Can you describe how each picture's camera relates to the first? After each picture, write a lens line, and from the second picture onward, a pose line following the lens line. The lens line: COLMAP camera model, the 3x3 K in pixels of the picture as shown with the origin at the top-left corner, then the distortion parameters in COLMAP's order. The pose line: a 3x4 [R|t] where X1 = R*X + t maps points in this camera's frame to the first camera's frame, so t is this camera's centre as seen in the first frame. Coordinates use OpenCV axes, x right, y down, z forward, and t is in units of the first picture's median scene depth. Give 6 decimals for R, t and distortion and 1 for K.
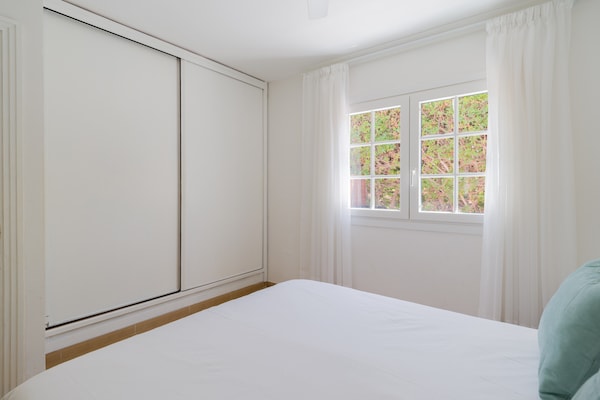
lens RADIAL K [[296.9, 0, 298.7], [0, 296.9, 194.5], [0, 0, 1]] dist [0.002786, 0.000273]
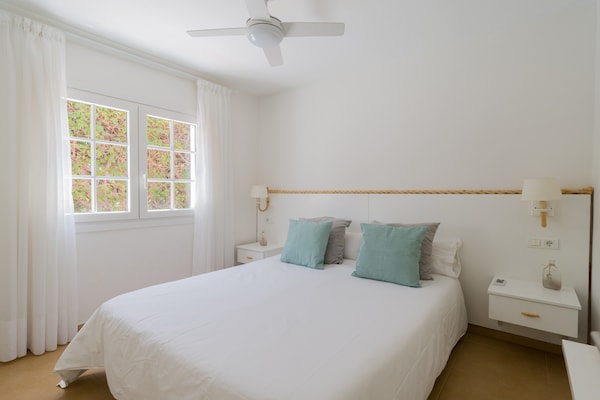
lens RADIAL K [[296.9, 0, 298.7], [0, 296.9, 194.5], [0, 0, 1]] dist [0.002786, 0.000273]
pose [[0.025421, -0.012980, 0.999593, -0.648930], [0.007101, 0.999893, 0.012804, -0.013934], [-0.999652, 0.006773, 0.025511, 0.356074]]
